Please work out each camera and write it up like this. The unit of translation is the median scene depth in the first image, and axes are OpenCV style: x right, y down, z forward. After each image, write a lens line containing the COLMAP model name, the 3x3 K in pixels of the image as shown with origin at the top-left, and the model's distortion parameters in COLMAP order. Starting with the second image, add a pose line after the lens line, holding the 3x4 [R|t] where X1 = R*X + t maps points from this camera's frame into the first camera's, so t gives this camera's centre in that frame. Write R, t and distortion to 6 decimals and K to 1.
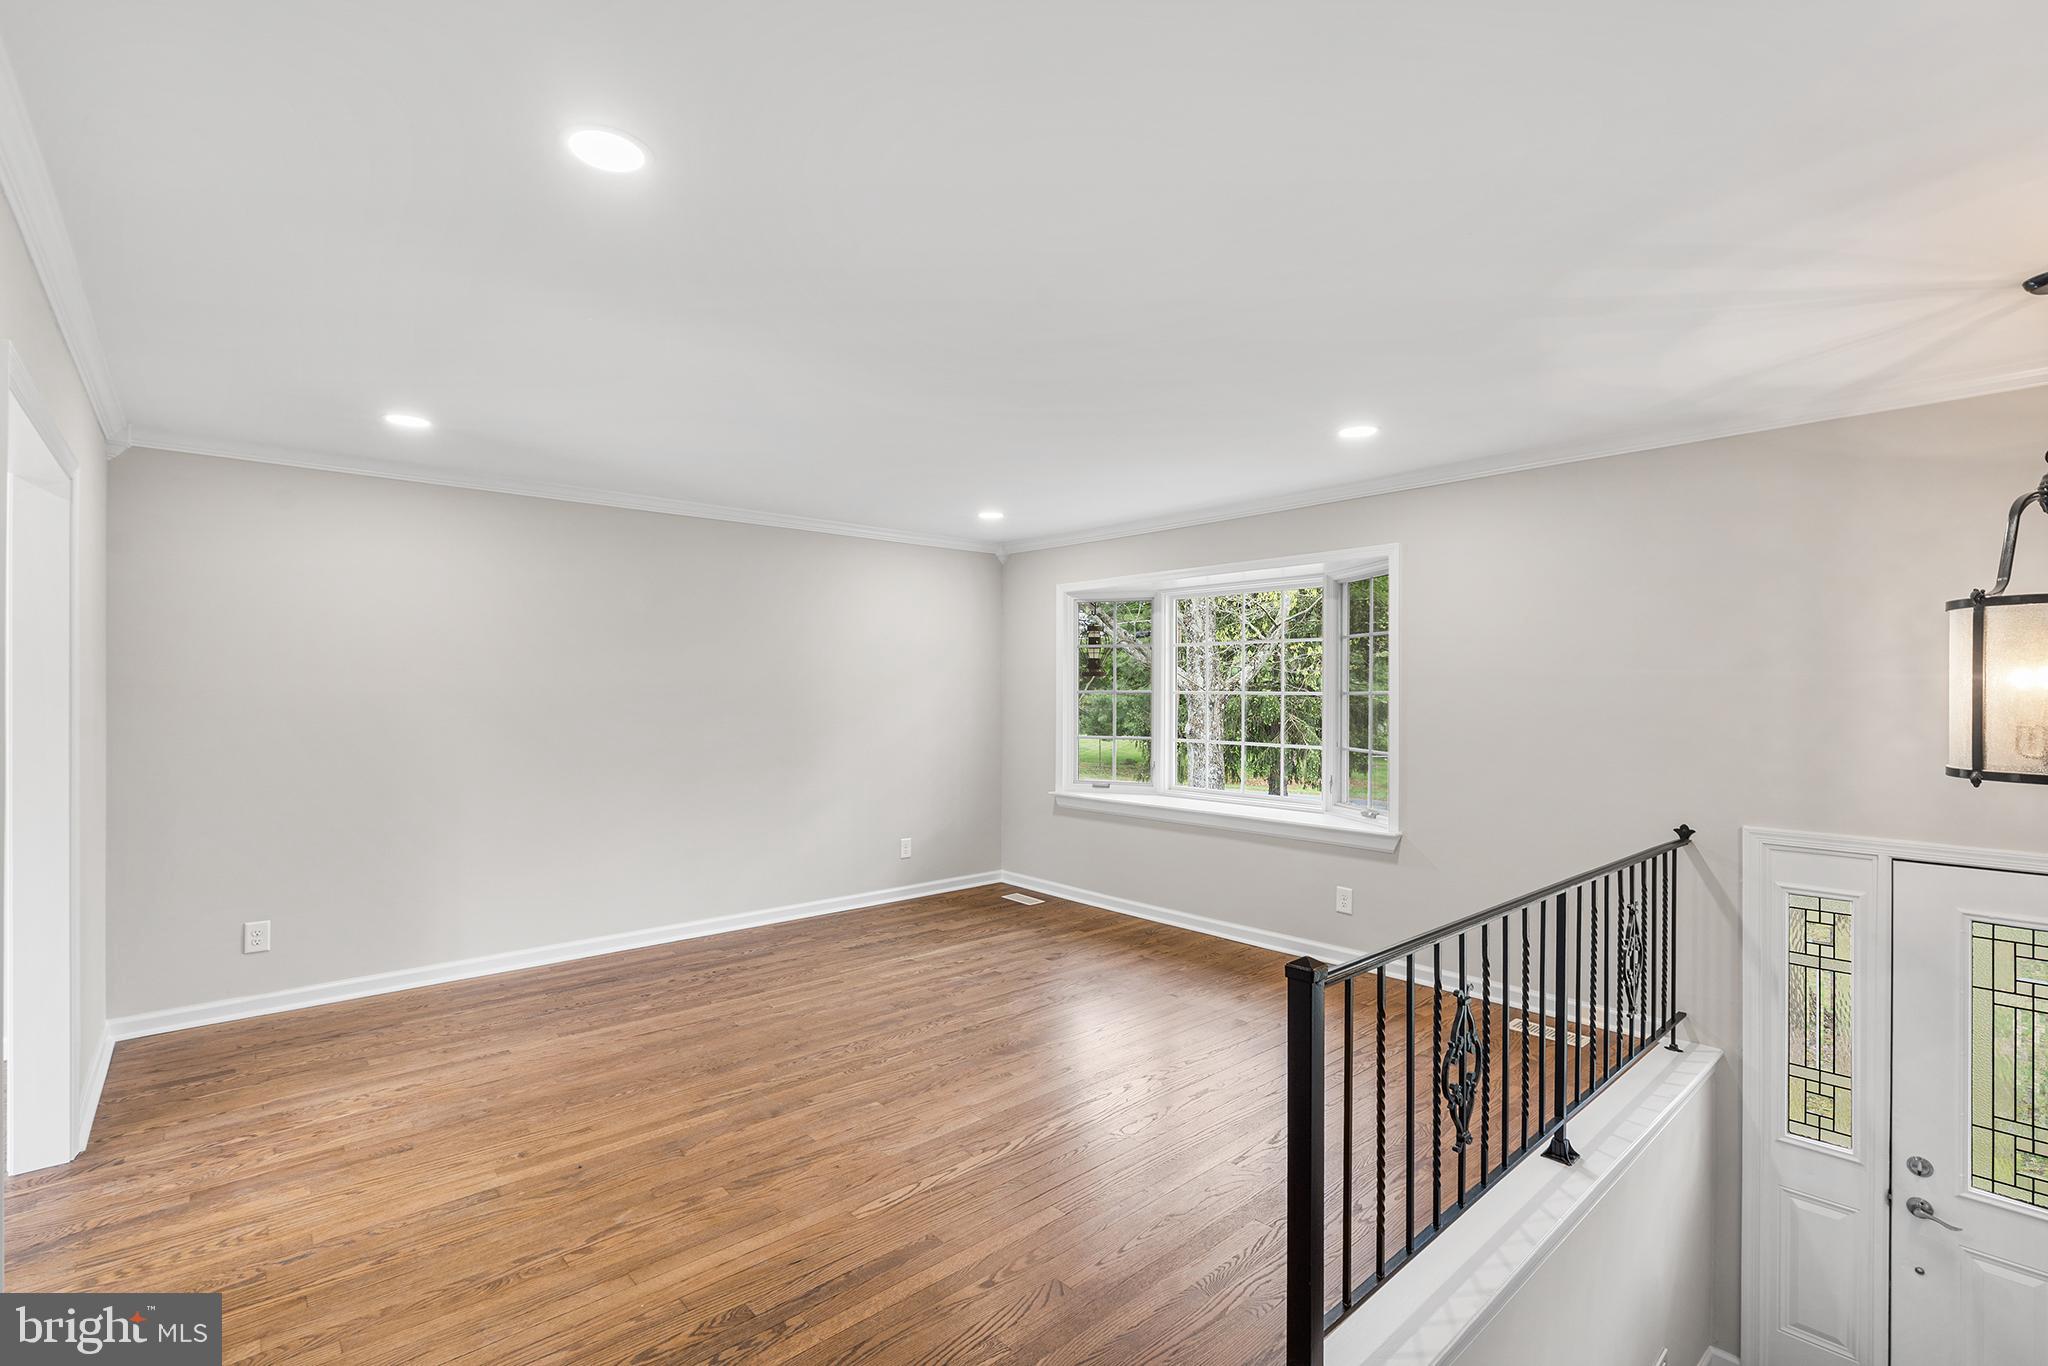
lens RADIAL K [[924.6, 0, 1013.0], [0, 924.6, 687.6], [0, 0, 1]] dist [-0.011452, 0.002583]
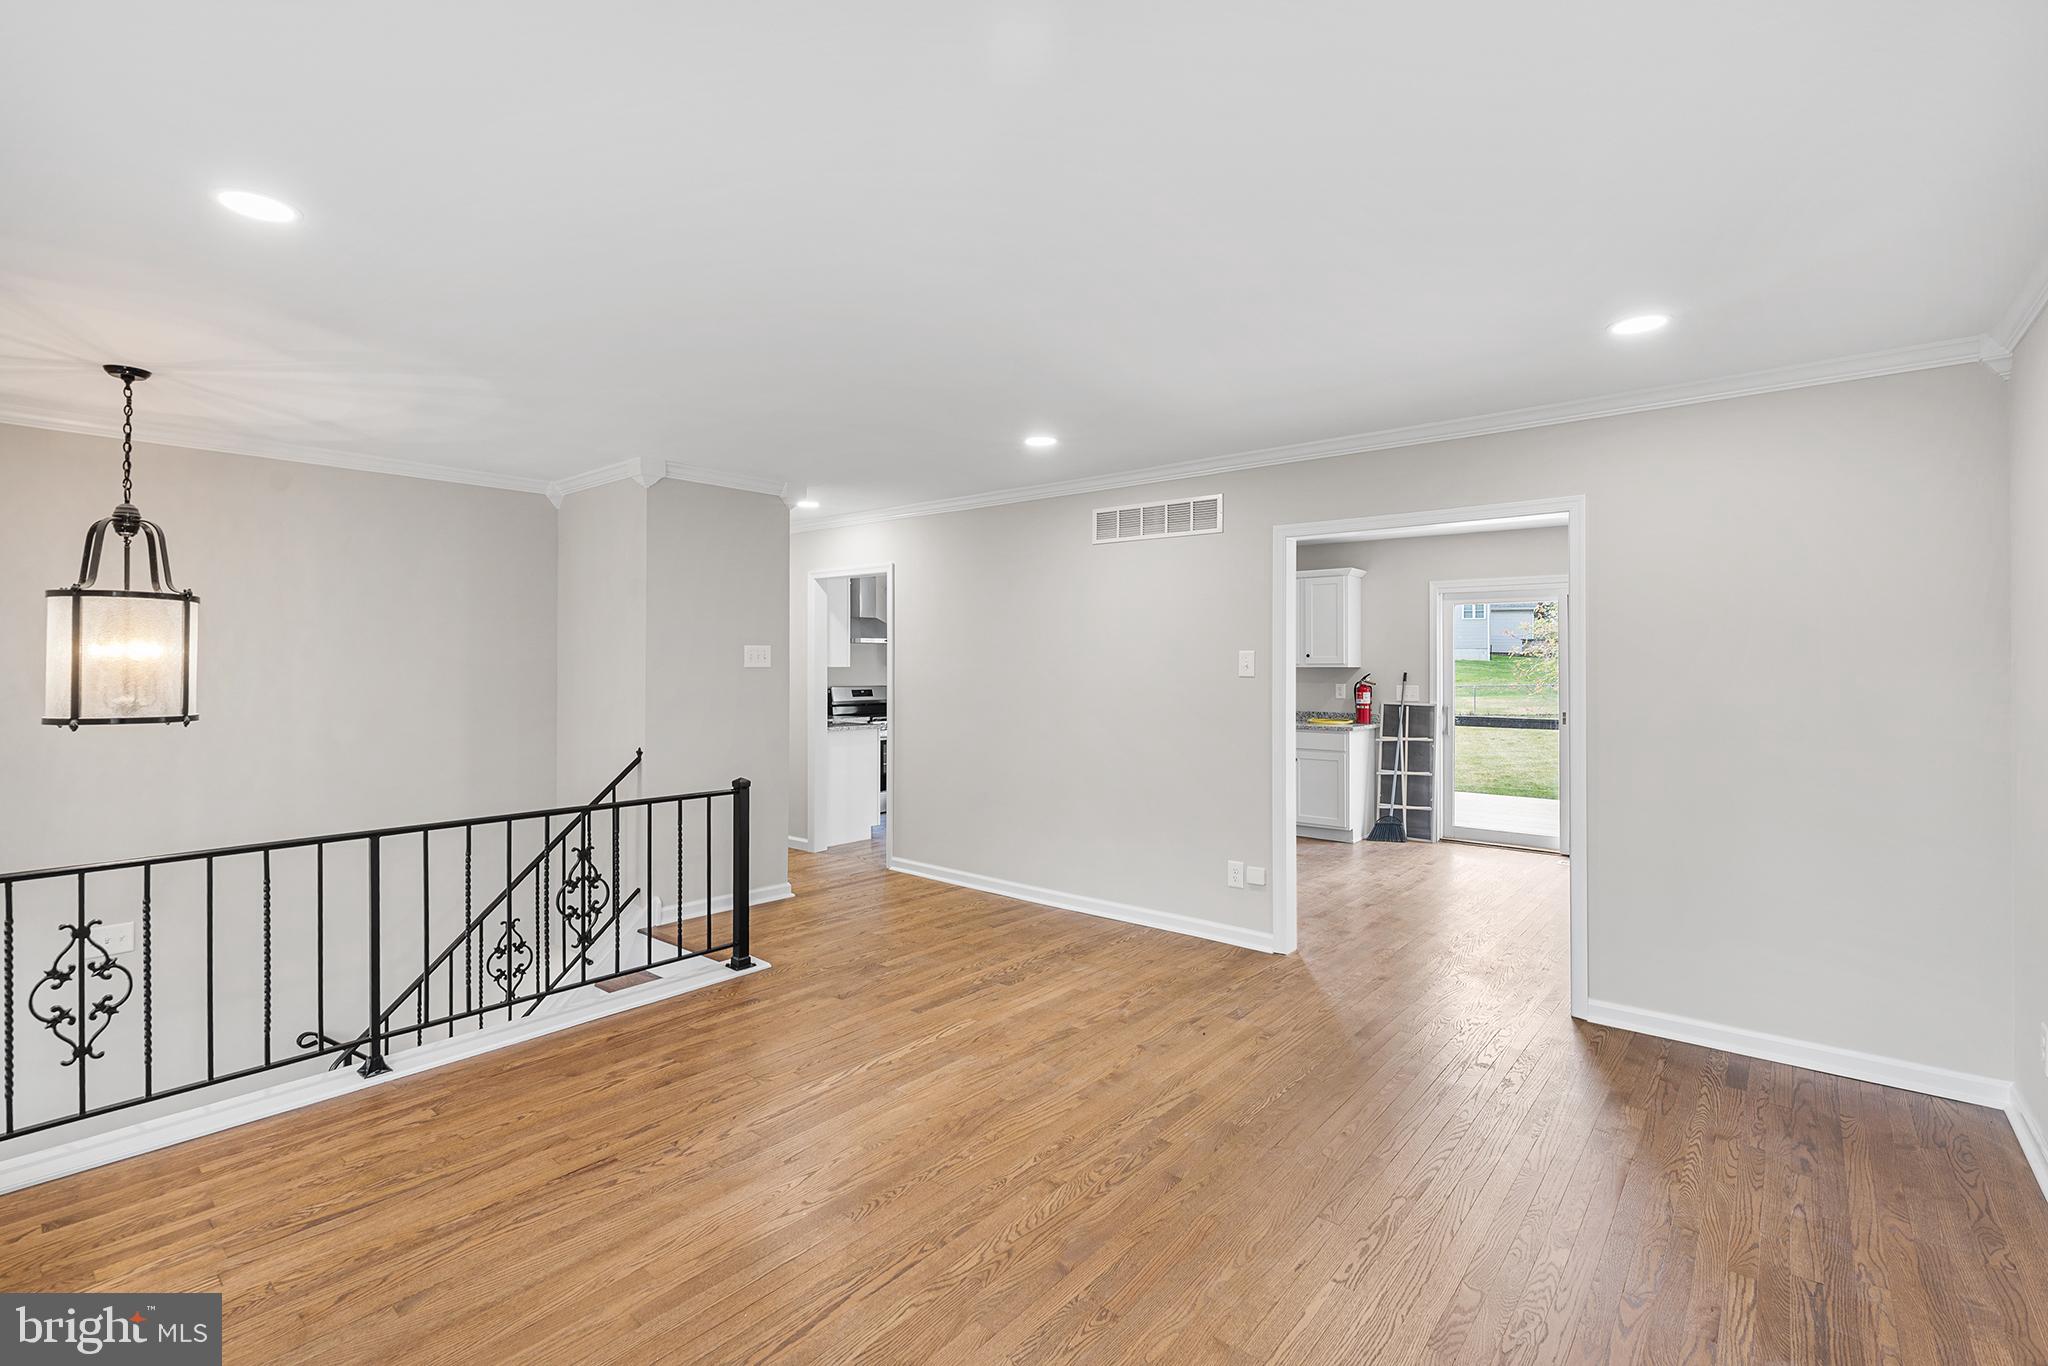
lens RADIAL K [[924.6, 0, 1022.1], [0, 924.6, 663.6], [0, 0, 1]] dist [-0.011452, 0.002583]
pose [[-0.987116, -0.009297, -0.159735, -0.006196], [-0.008592, 0.999950, -0.005105, 0.010668], [0.159774, -0.003666, -0.987147, 2.141449]]
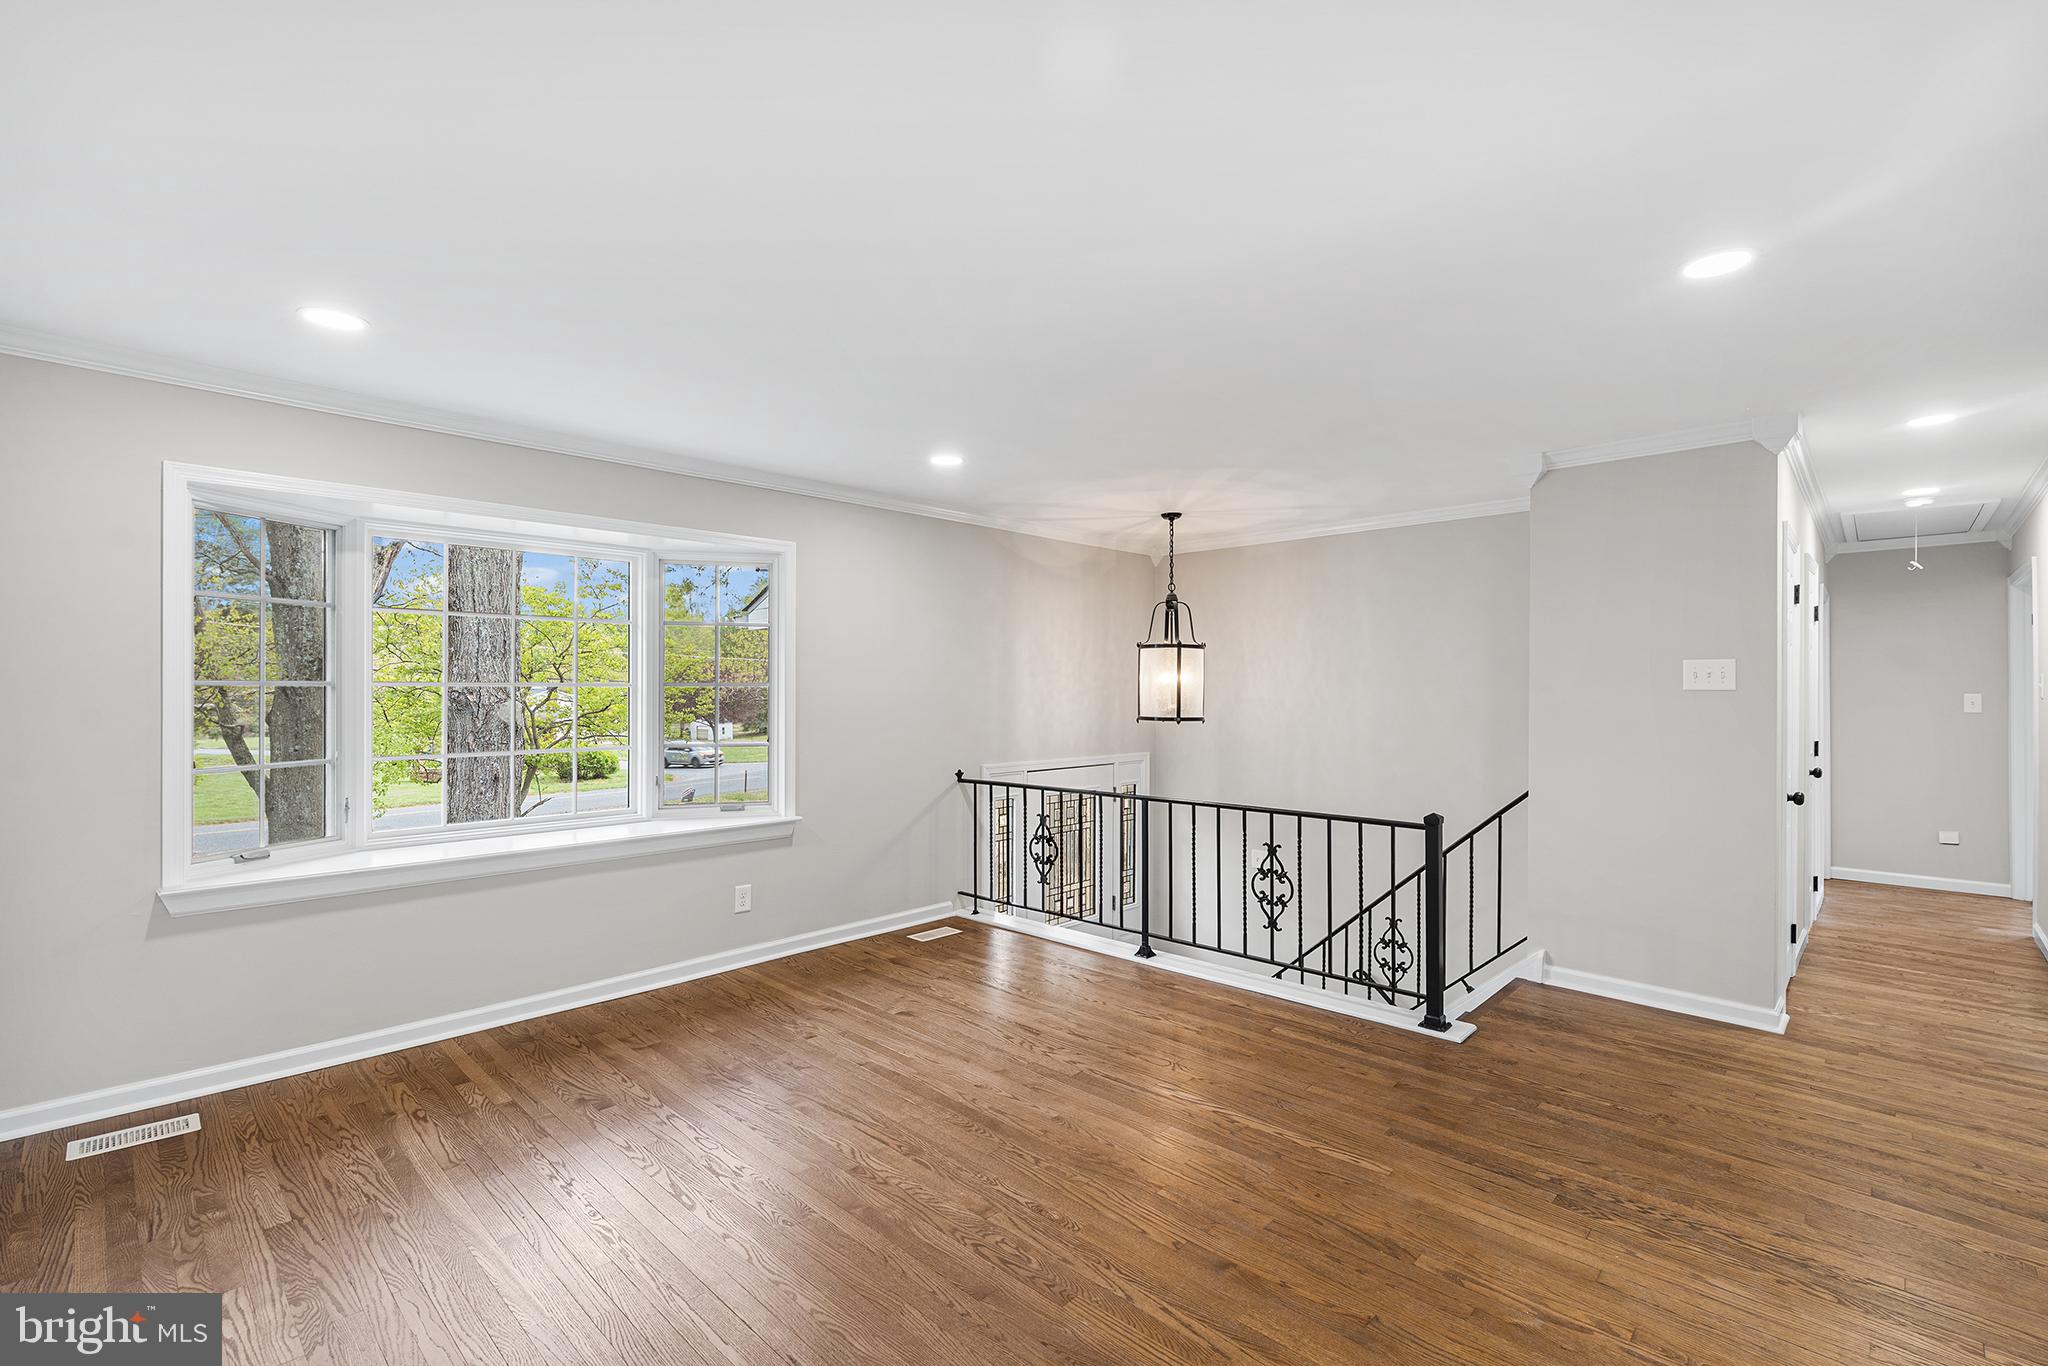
lens RADIAL K [[924.6, 0, 1016.6], [0, 924.6, 692.2], [0, 0, 1]] dist [-0.011452, 0.002583]
pose [[-0.083149, -0.013522, 0.996445, -1.036158], [-0.003008, 0.999907, 0.013318, 0.002368], [-0.996533, -0.001890, -0.083182, 1.322021]]
